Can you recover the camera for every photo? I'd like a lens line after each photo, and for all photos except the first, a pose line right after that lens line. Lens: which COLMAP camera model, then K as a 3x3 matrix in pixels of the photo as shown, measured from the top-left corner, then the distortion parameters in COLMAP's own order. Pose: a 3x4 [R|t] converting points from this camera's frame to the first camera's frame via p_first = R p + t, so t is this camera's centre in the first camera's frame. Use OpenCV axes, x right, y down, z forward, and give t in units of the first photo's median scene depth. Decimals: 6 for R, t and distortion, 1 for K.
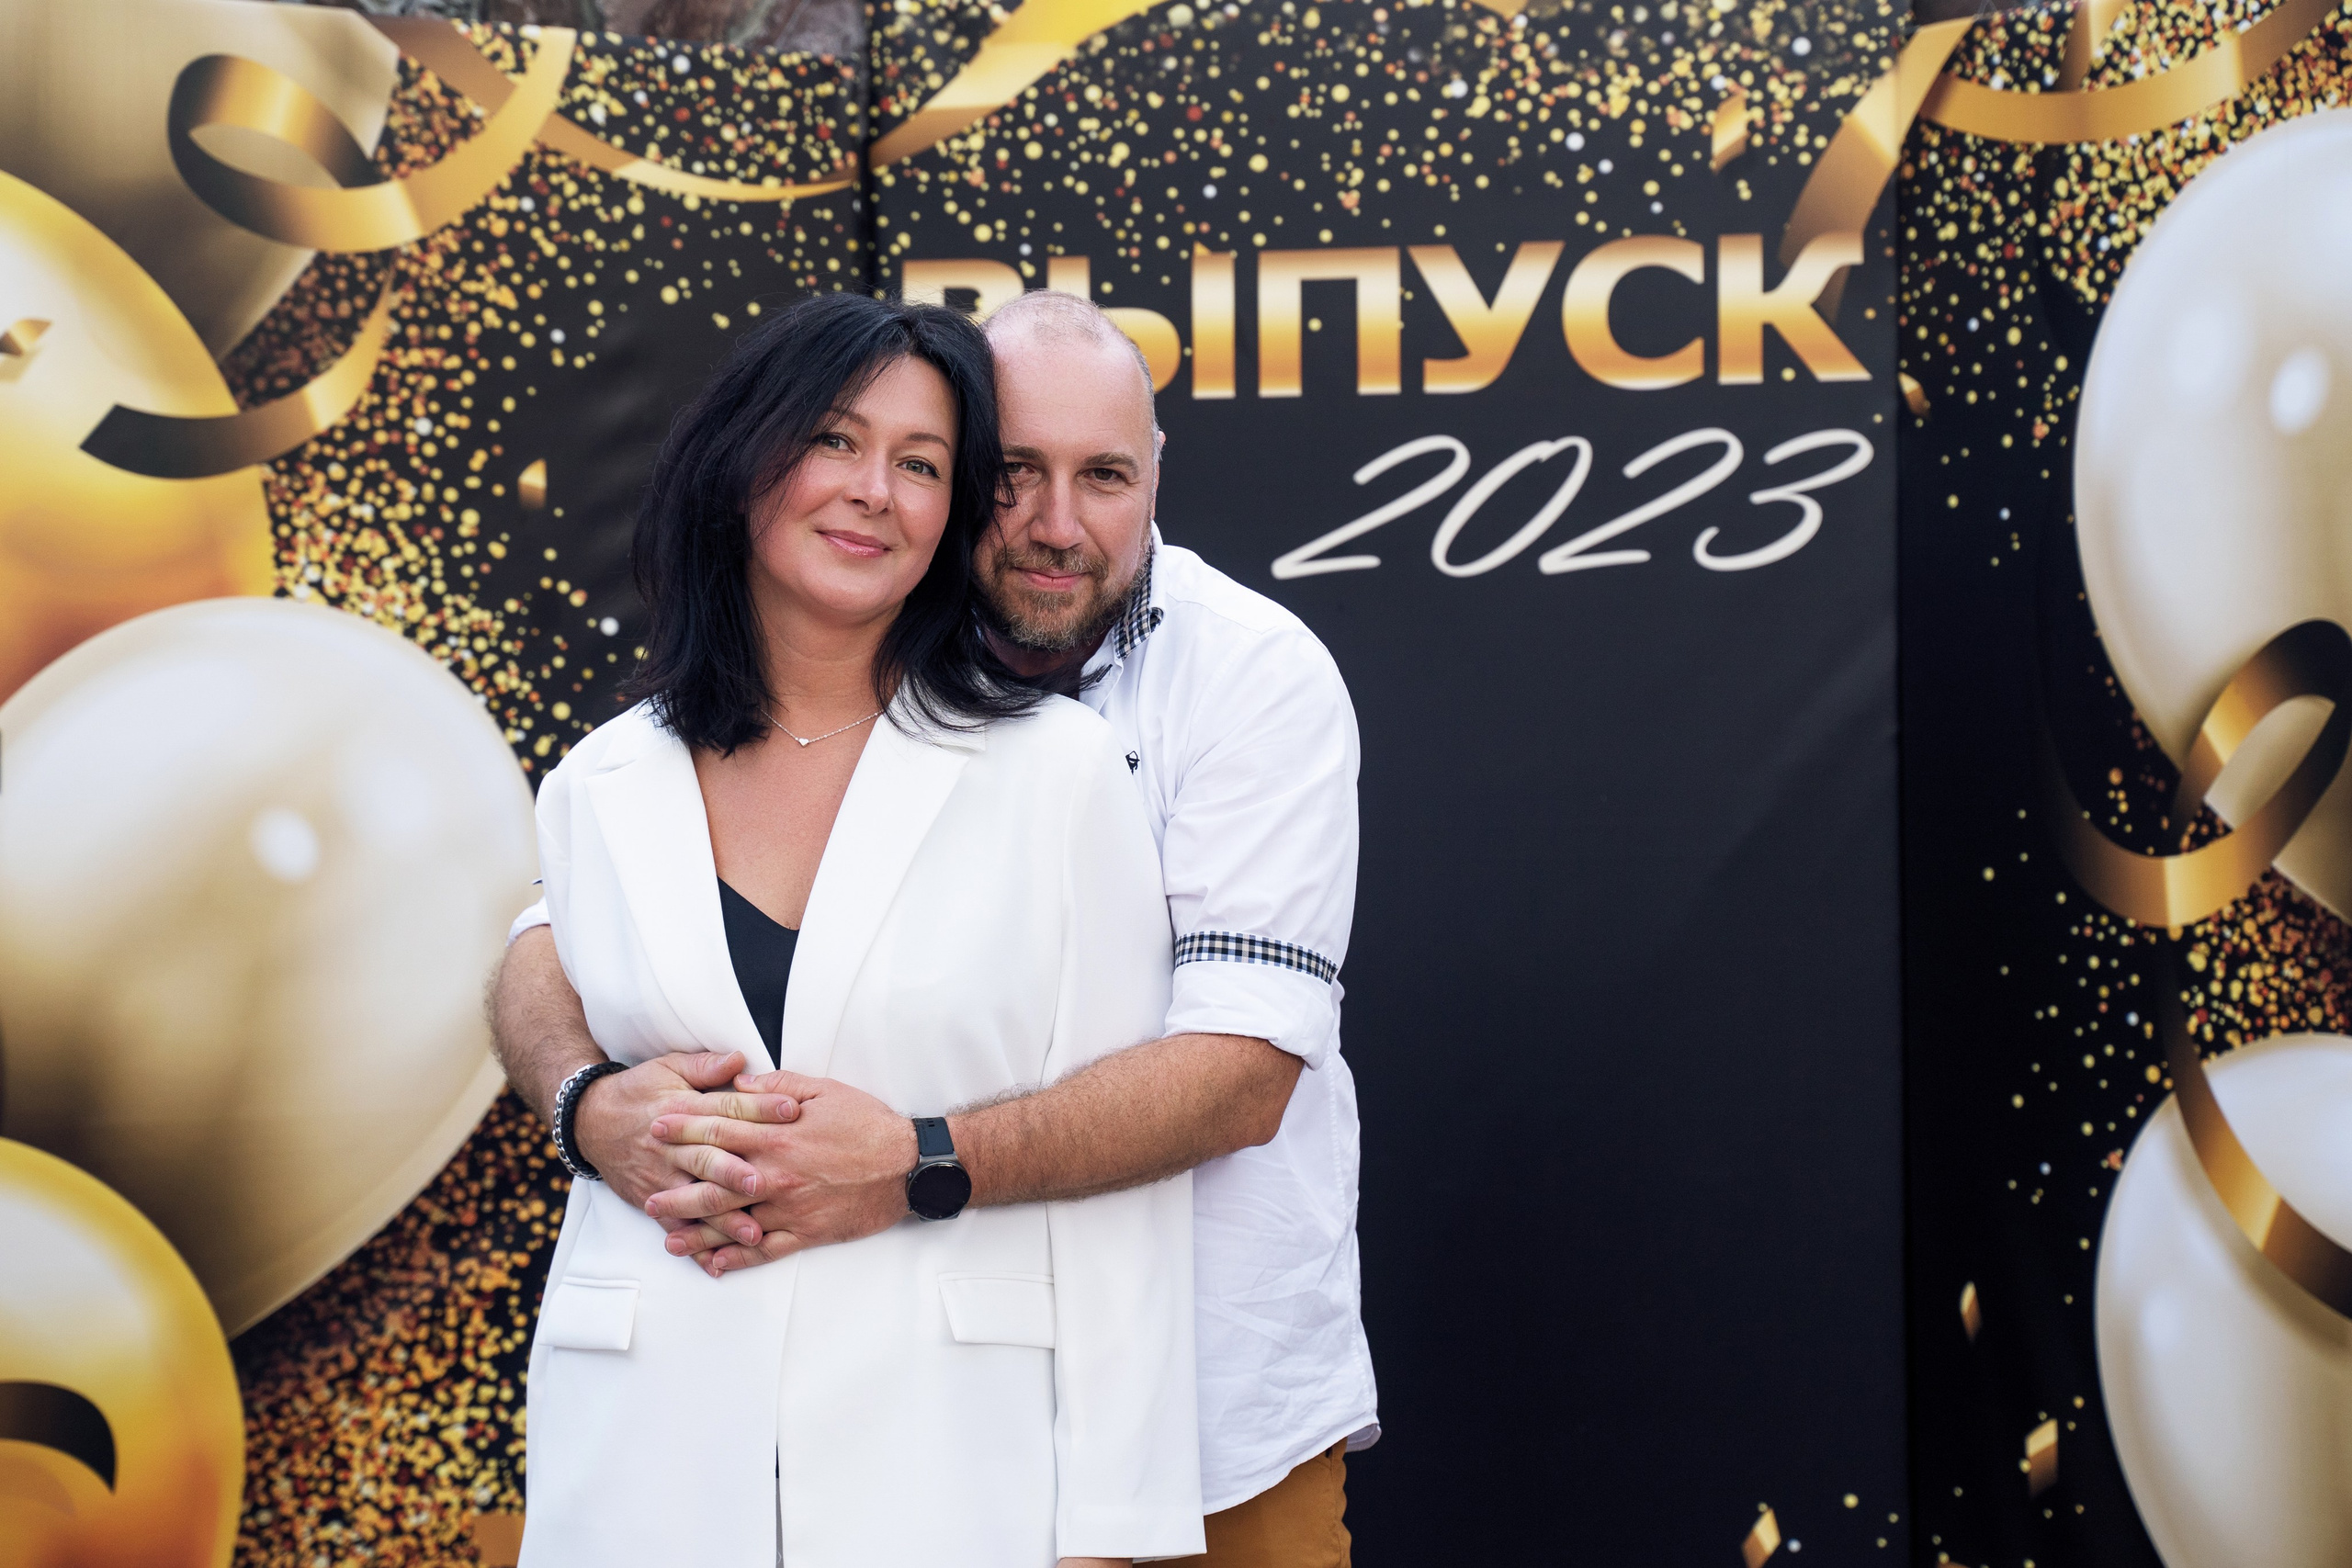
lens RADIAL K [[4603.5, 0, 1160.0], [0, 4603.5, 792.1], [0, 0, 1]] dist [0.255183, 0.000000]
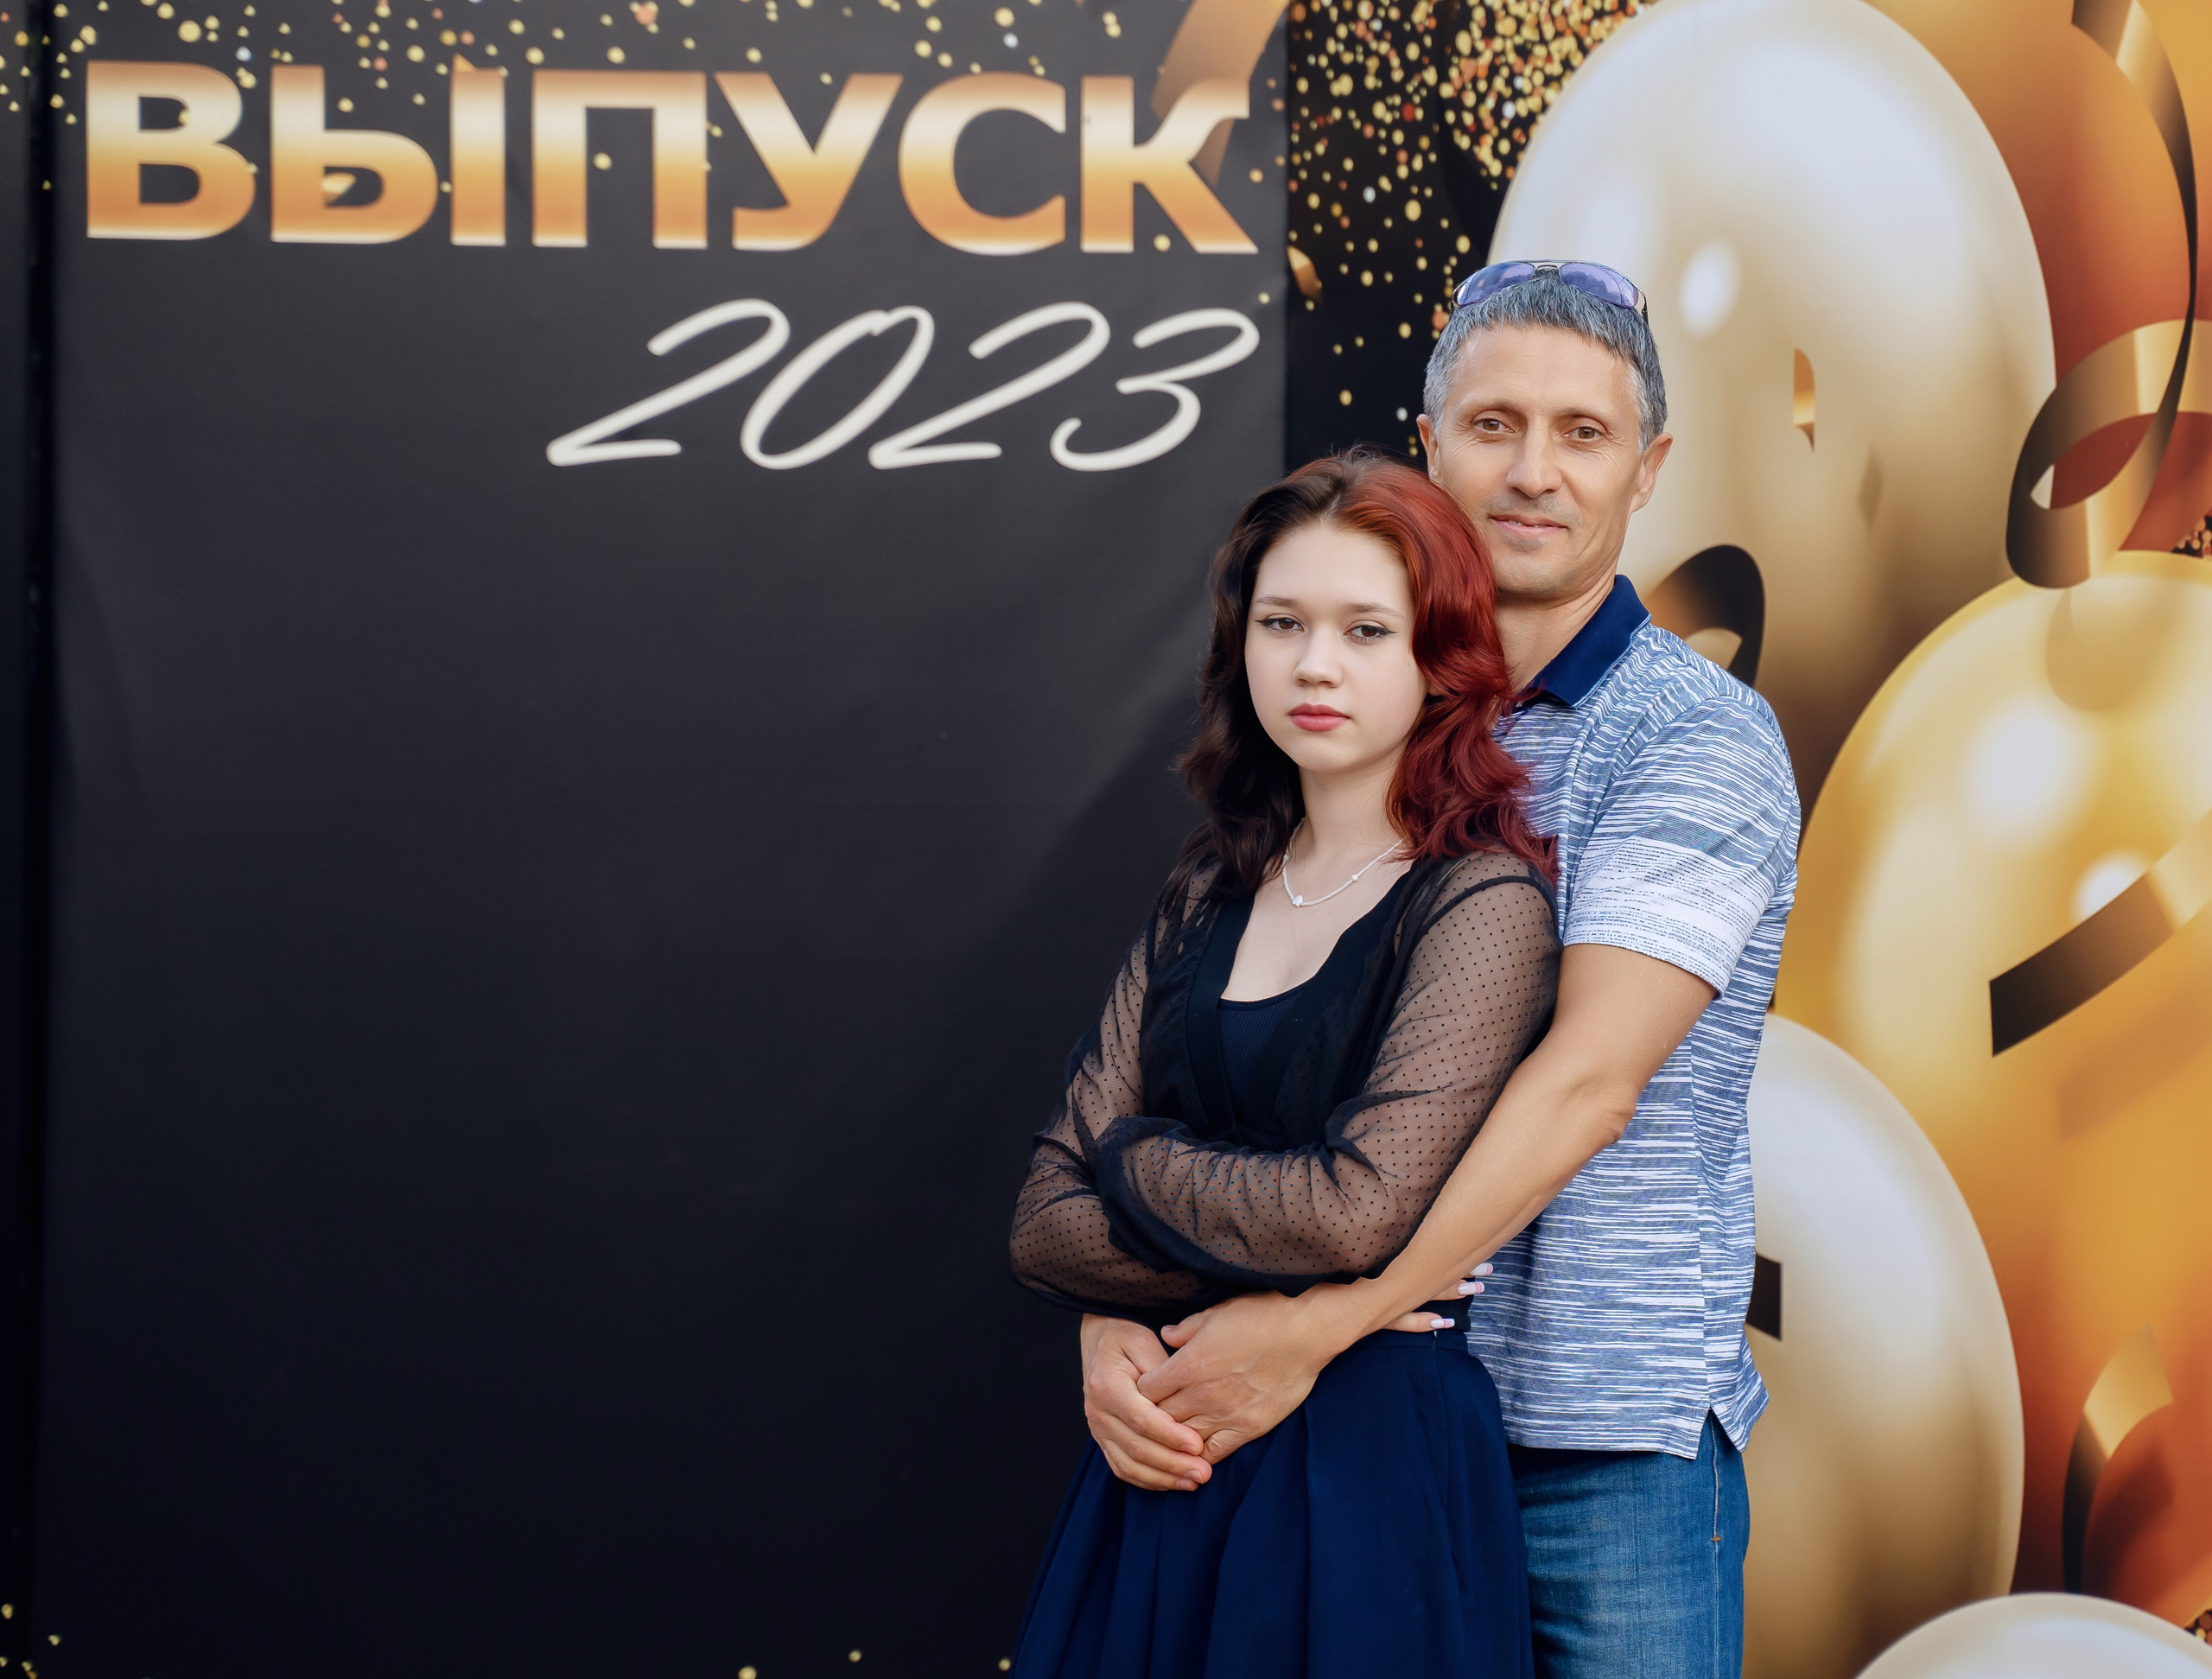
lens RADIAL K [[6468.5, 0, 1514.1], [0, 6468.5, 874.9], [0, 0, 1]] dist [0.283834, 0.000000]
pose [[0.986404, 0.012903, 0.163831, 0.004511], [-0.015581, 0.999765, 0.015077, 0.007578], [-0.163598, -0.017425, 0.986373, -0.197746]]
